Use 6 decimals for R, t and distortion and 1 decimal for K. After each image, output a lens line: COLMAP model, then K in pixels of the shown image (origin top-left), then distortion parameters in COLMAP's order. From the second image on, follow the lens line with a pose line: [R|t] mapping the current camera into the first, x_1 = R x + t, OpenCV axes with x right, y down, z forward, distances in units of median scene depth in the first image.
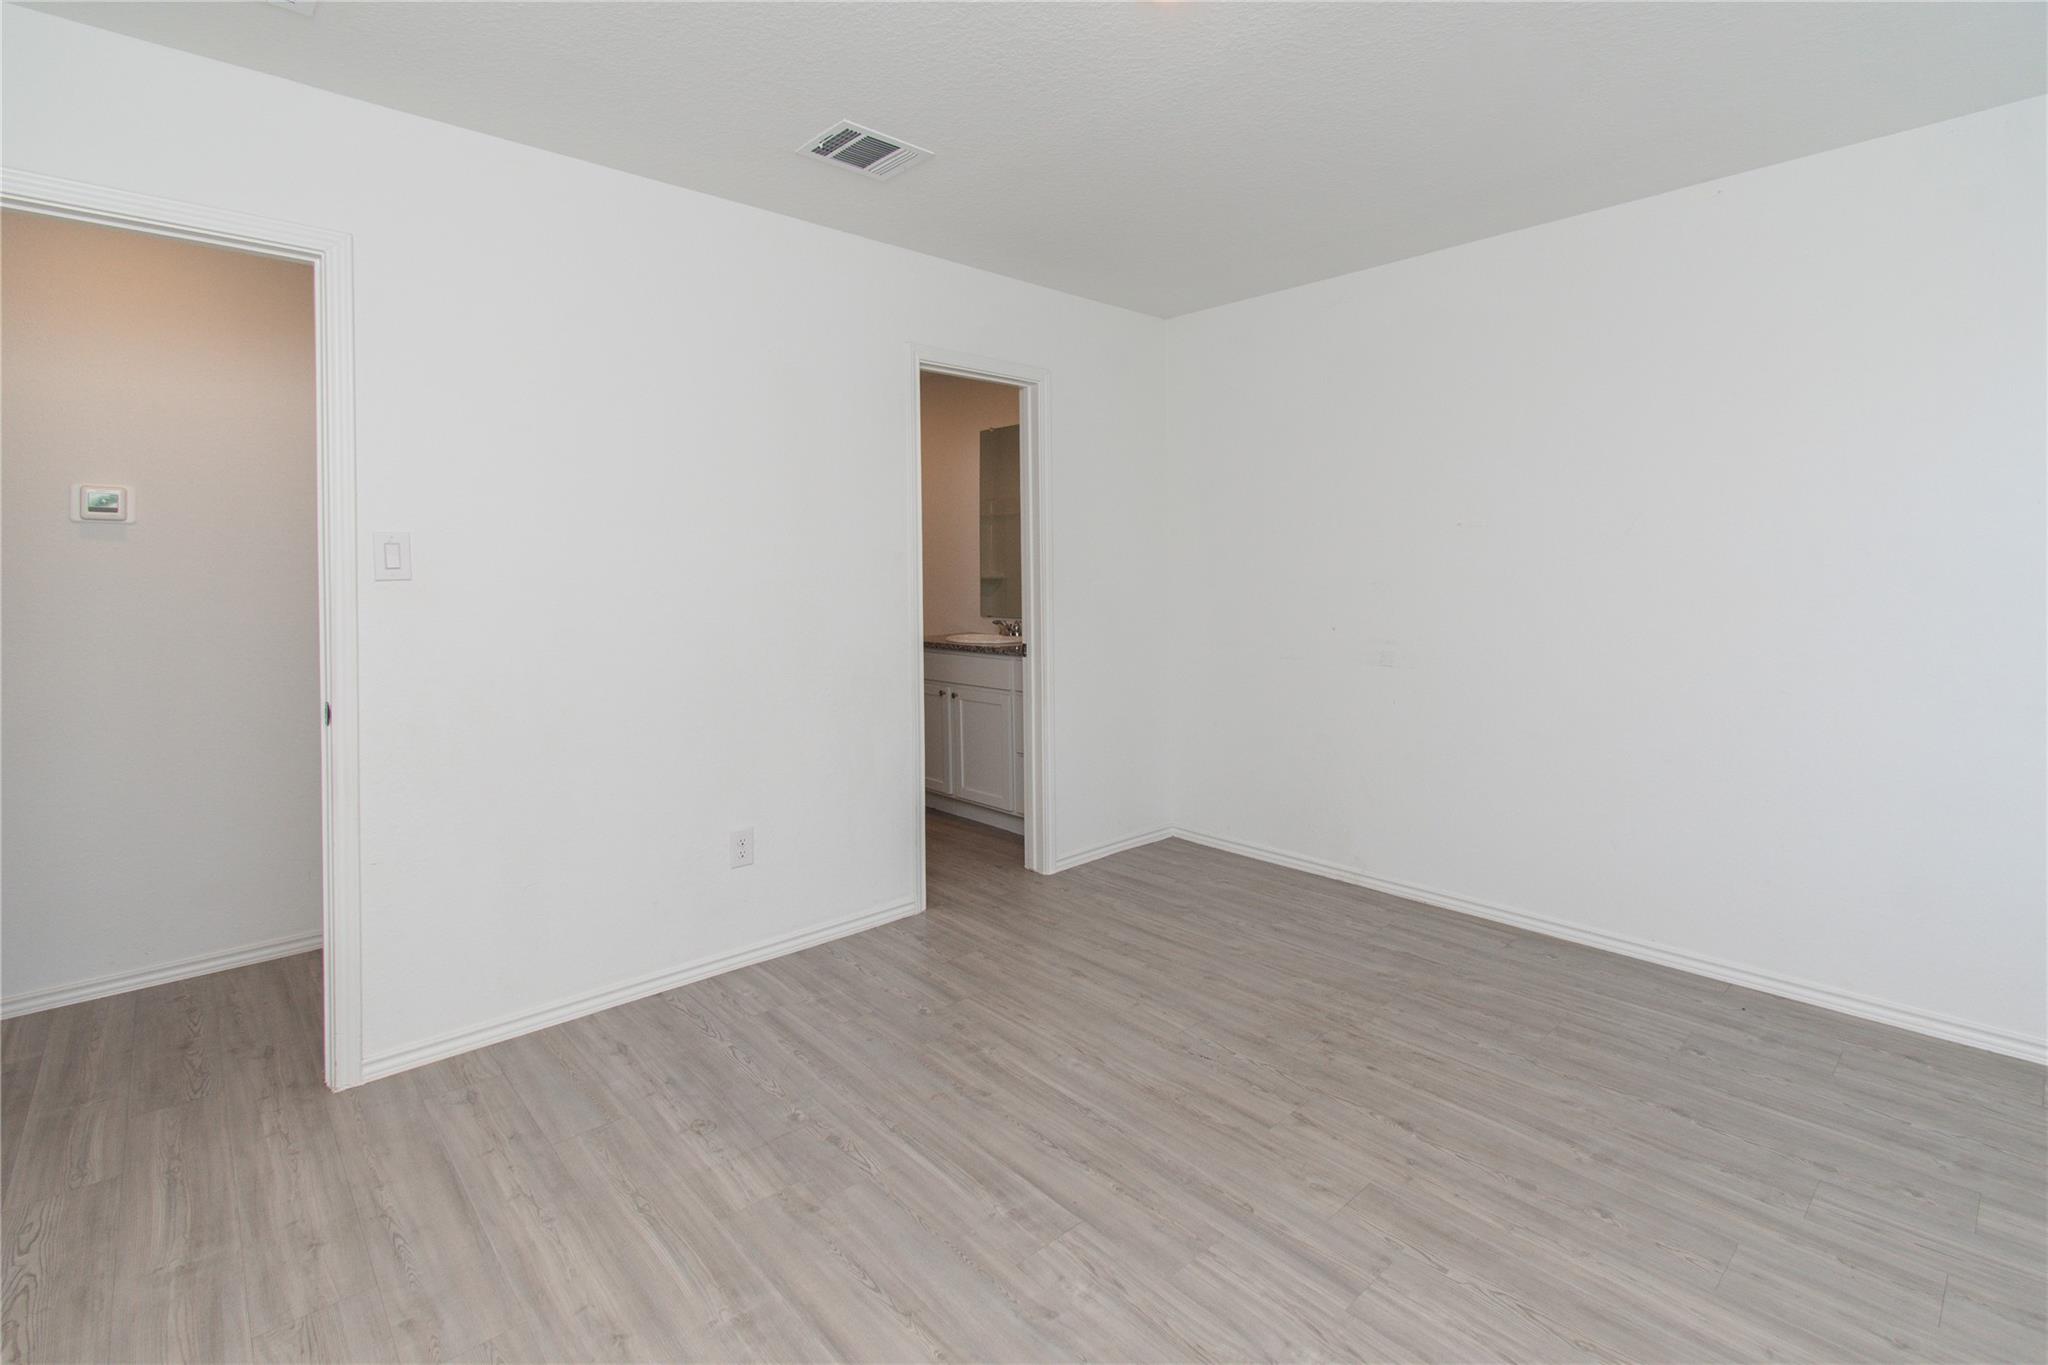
lens RADIAL K [[902.4, 0, 1019.1], [0, 902.4, 680.7], [0, 0, 1]] dist [-0.002340, -0.000873]
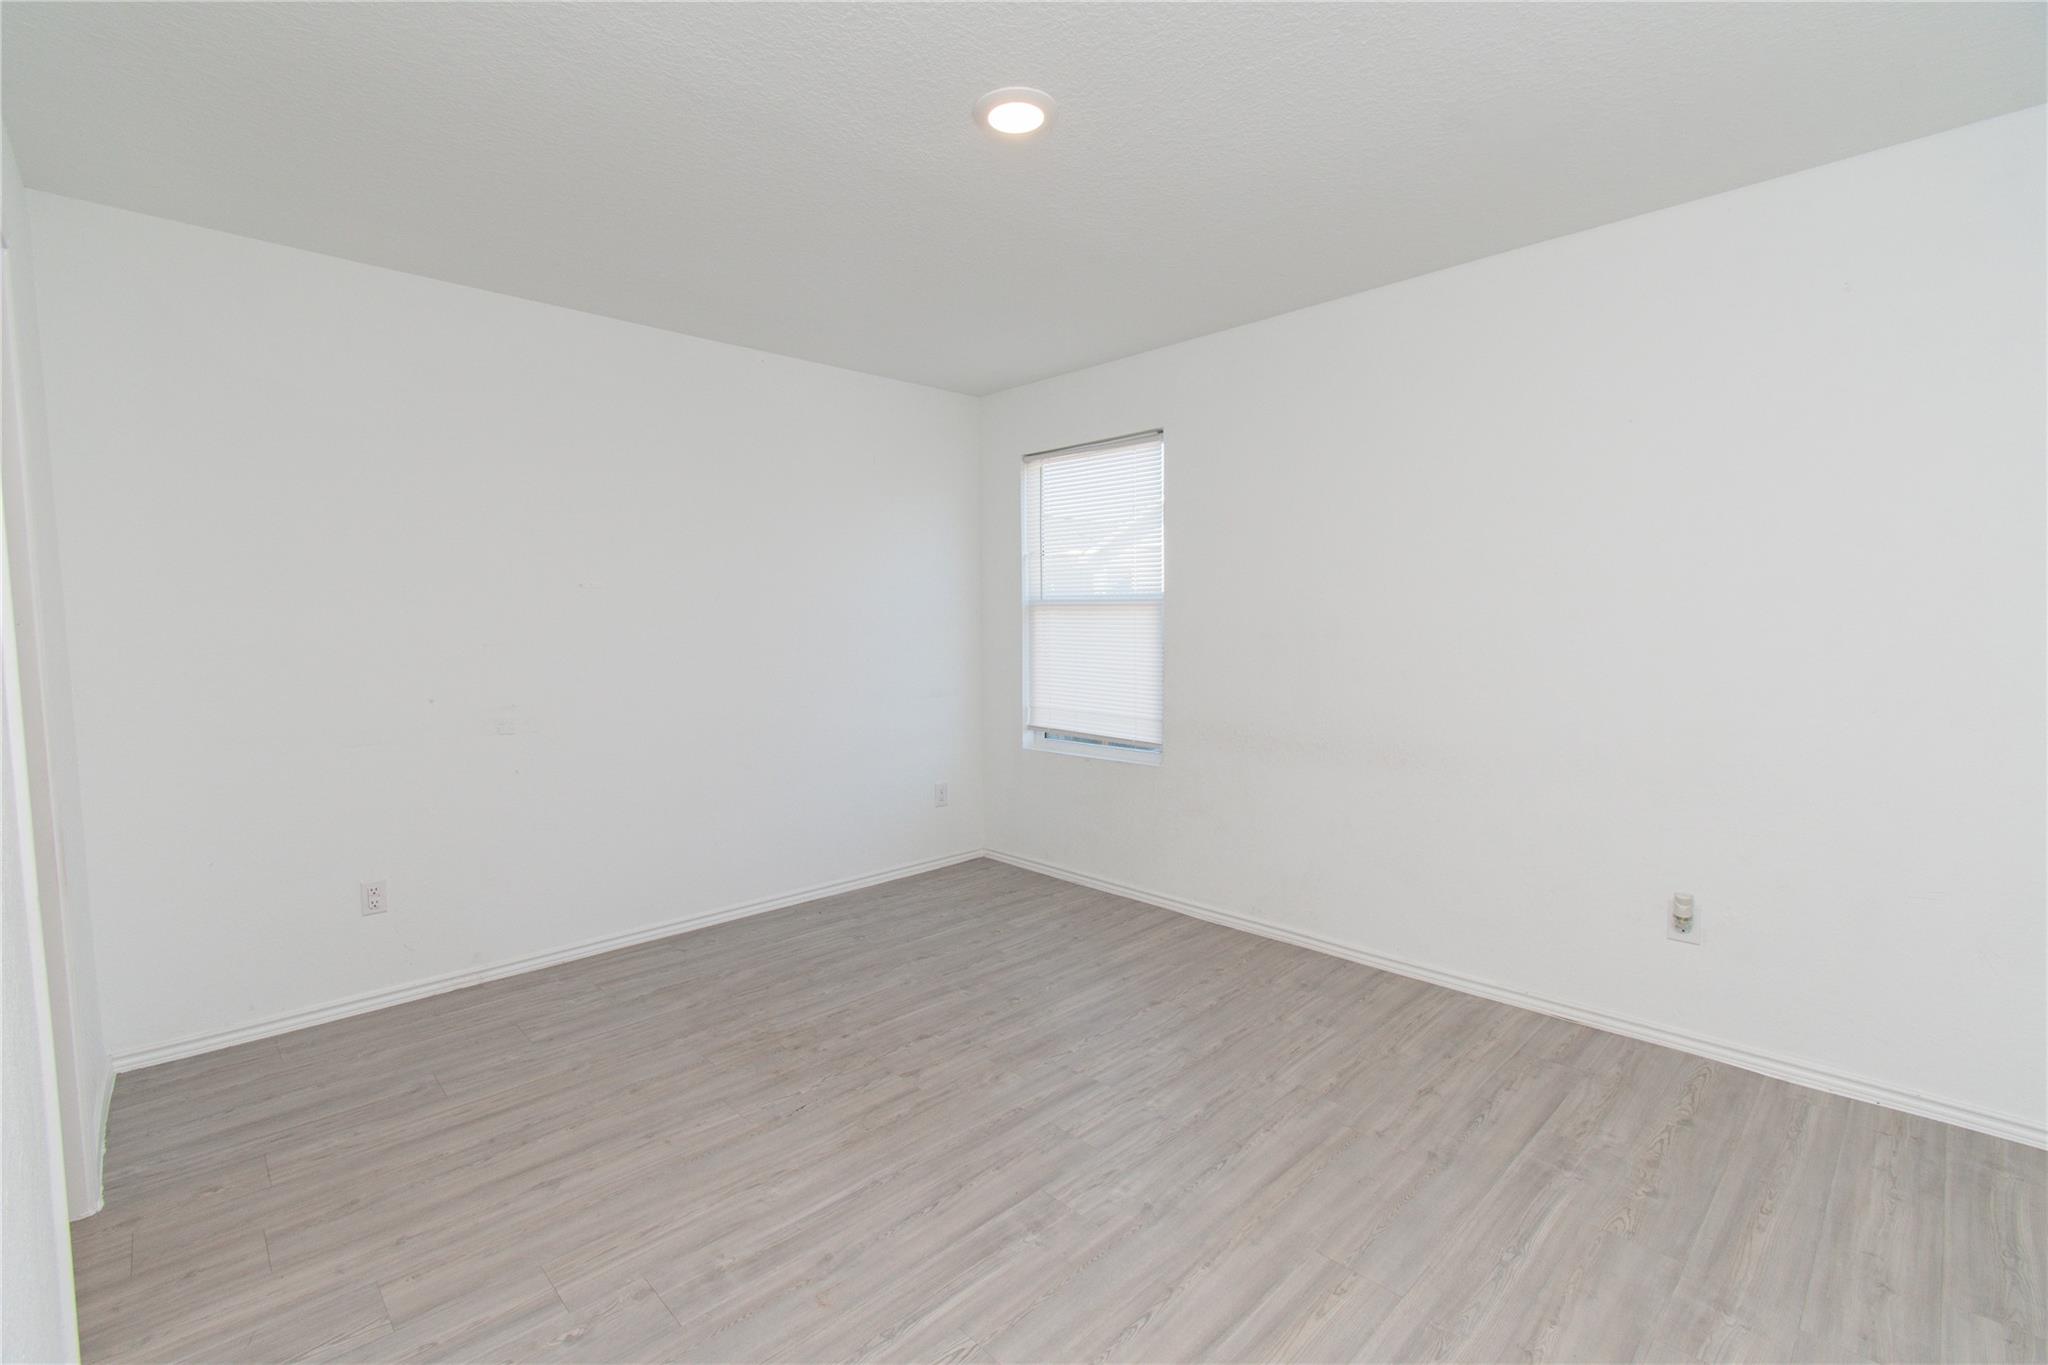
lens RADIAL K [[902.4, 0, 1014.6], [0, 902.4, 687.4], [0, 0, 1]] dist [-0.002340, -0.000873]
pose [[-0.020838, -0.066707, 0.997555, -0.783436], [0.131248, 0.988954, 0.068873, -0.078204], [-0.991131, 0.132362, -0.011853, 0.747864]]
